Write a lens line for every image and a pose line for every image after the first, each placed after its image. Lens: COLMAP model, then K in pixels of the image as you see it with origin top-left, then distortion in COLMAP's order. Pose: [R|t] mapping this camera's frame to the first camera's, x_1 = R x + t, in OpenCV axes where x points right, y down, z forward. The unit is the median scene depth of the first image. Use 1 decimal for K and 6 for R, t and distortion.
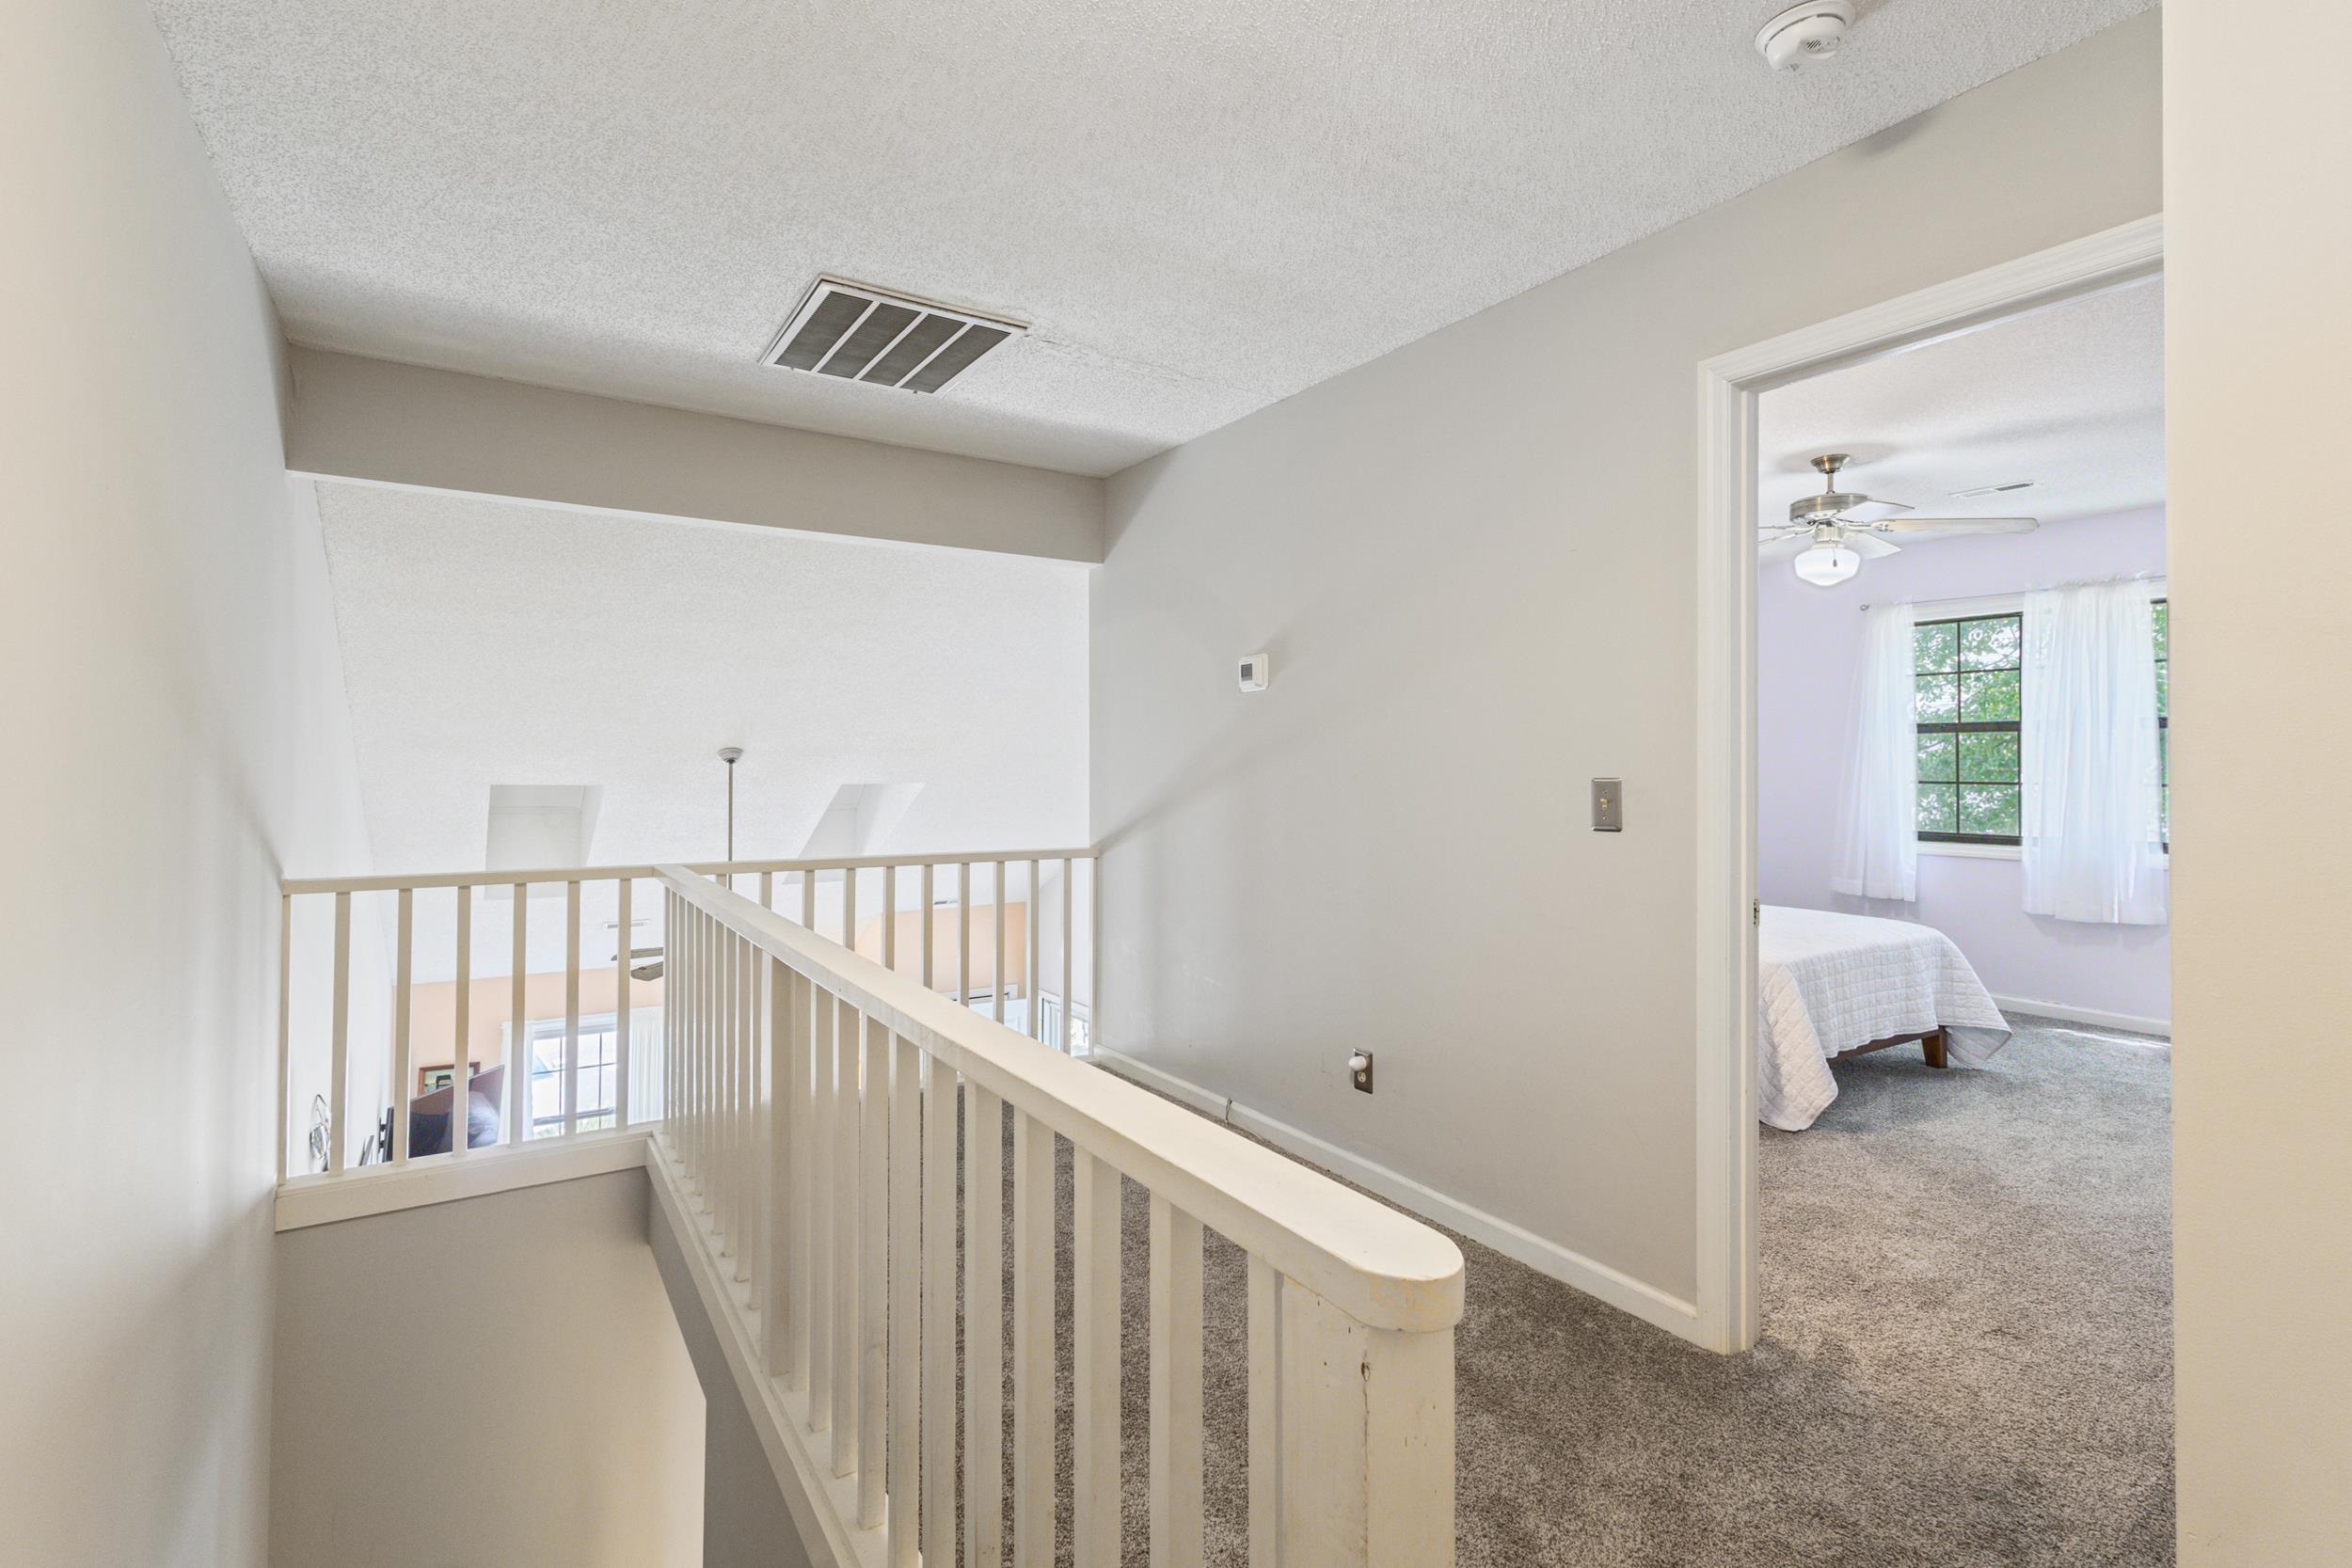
lens RADIAL K [[1095.7, 0, 1168.8], [0, 1095.7, 741.1], [0, 0, 1]] dist [0.002419, 0.001011]
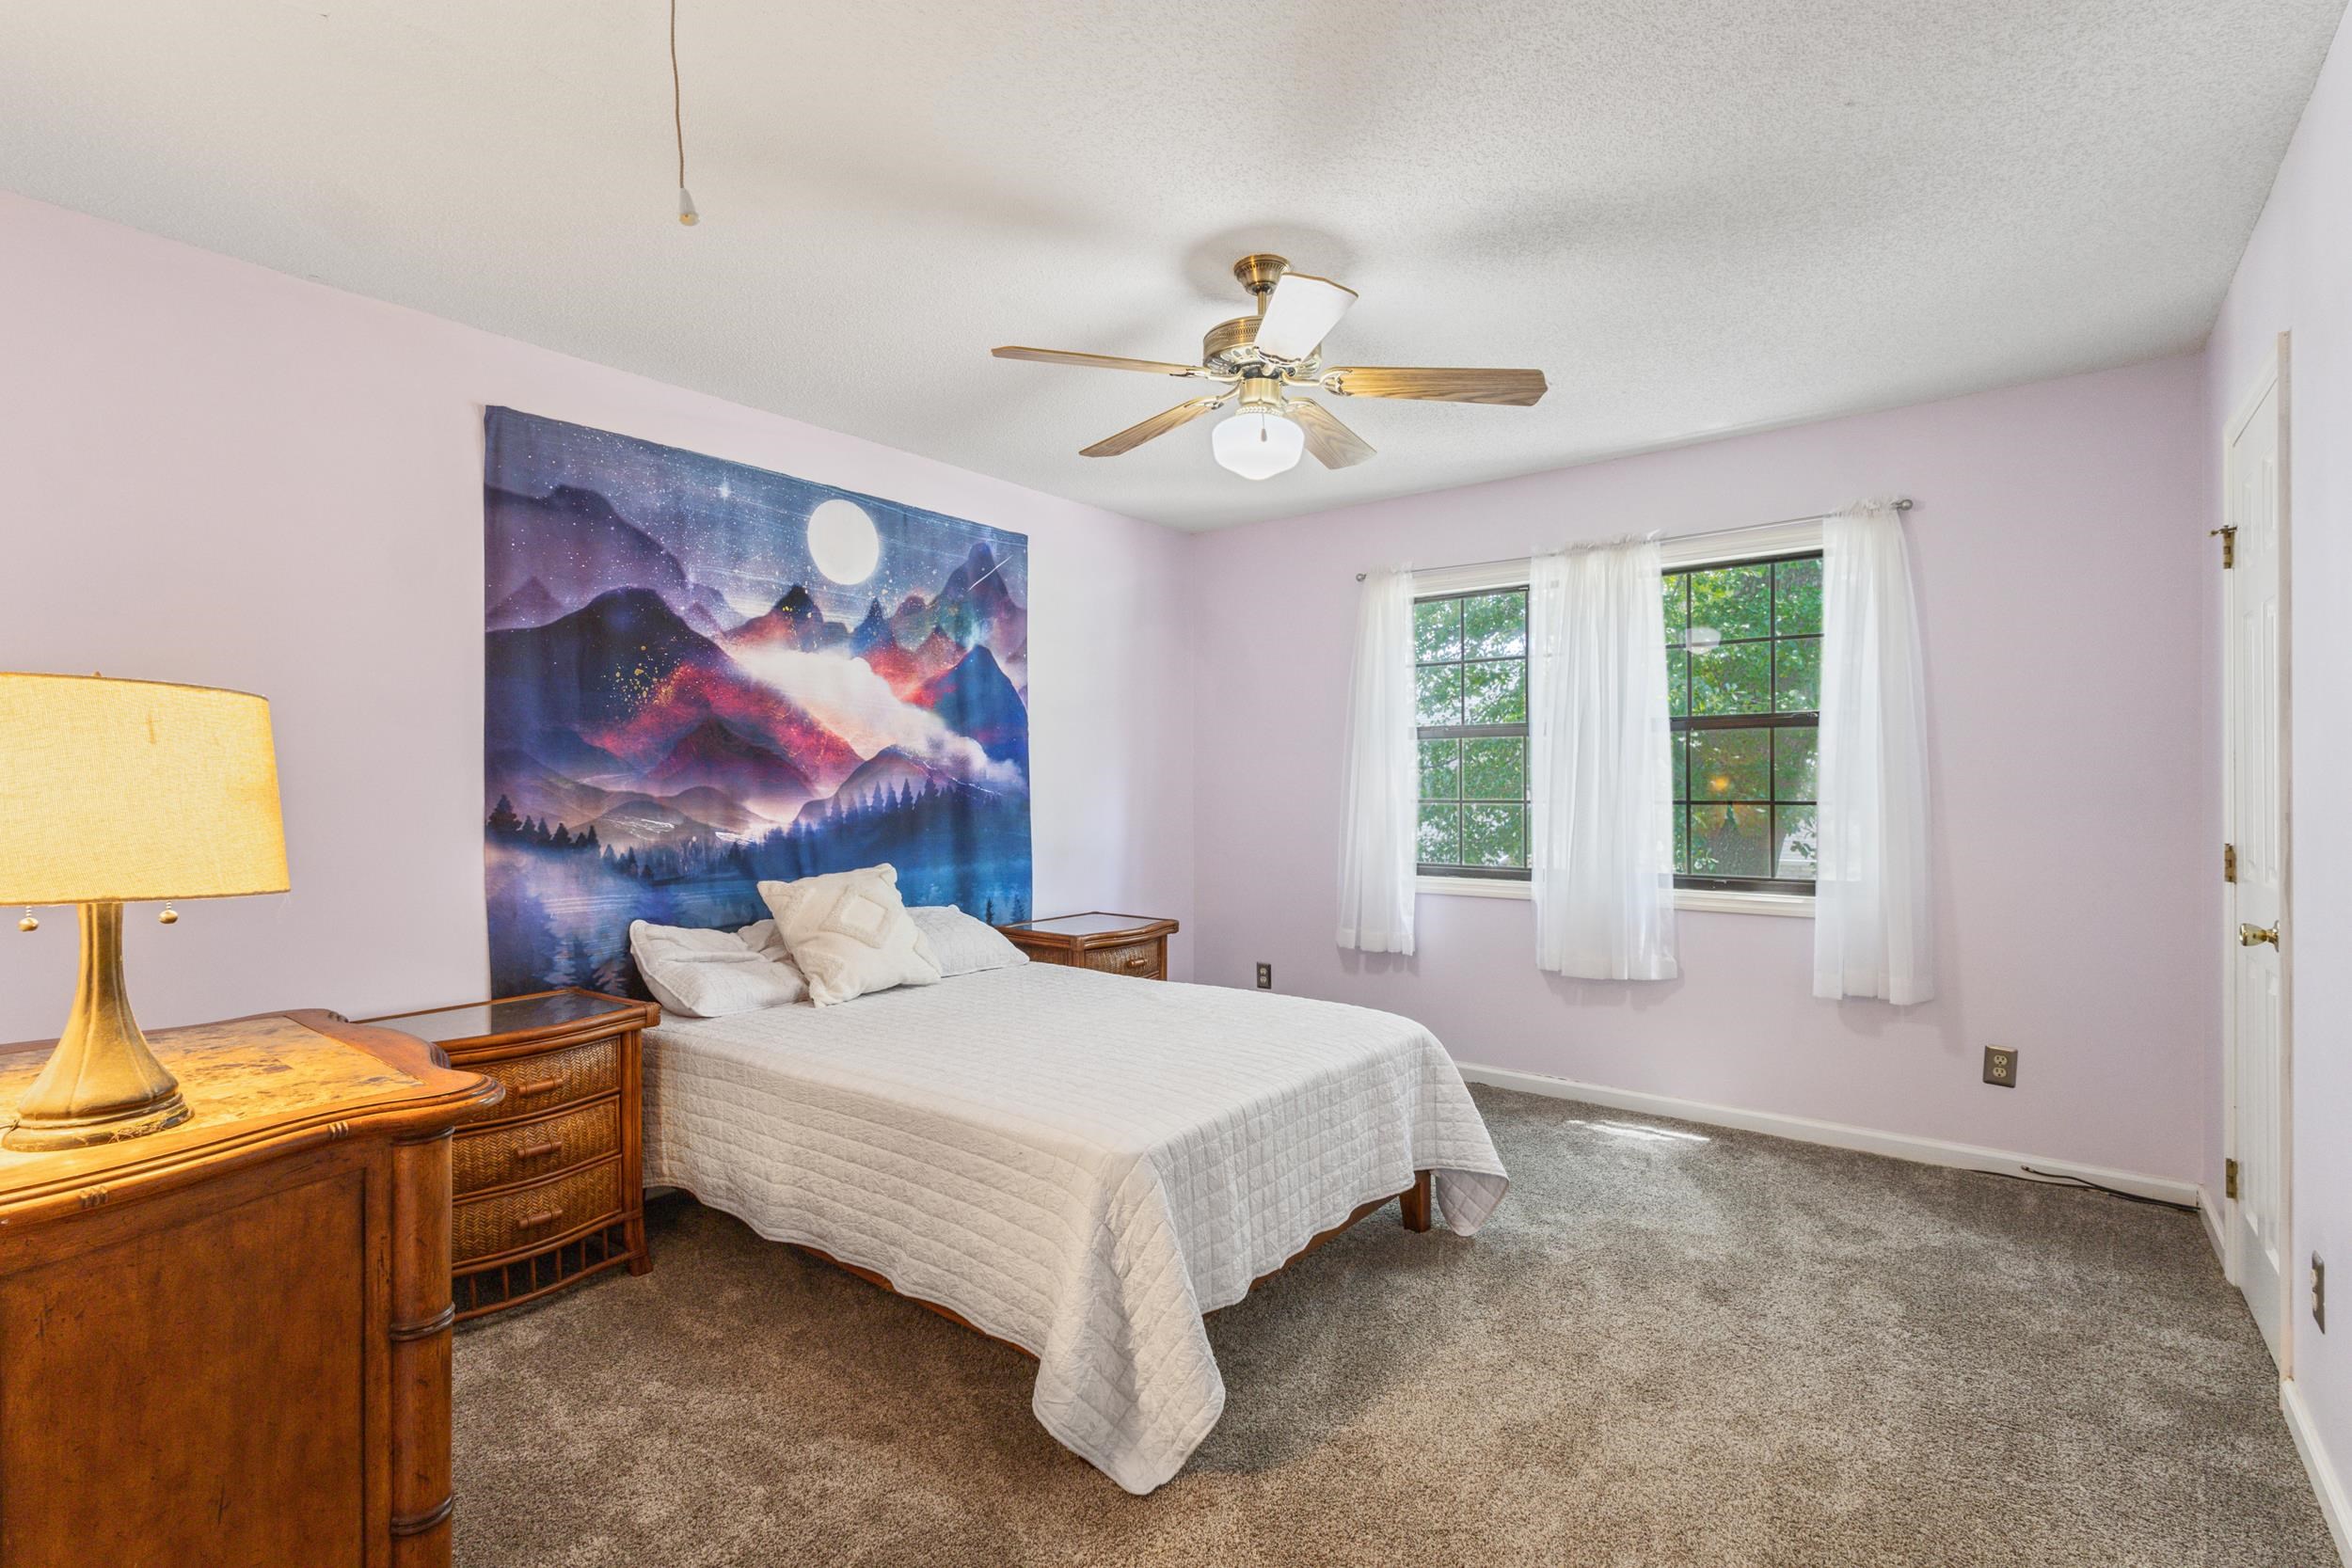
lens RADIAL K [[1095.7, 0, 1176.0], [0, 1095.7, 783.5], [0, 0, 1]] dist [0.002419, 0.001011]
pose [[0.940538, -0.006996, 0.339617, 0.338581], [0.001188, 0.999850, 0.017308, 0.014621], [-0.339687, -0.015875, 0.940405, 0.429003]]
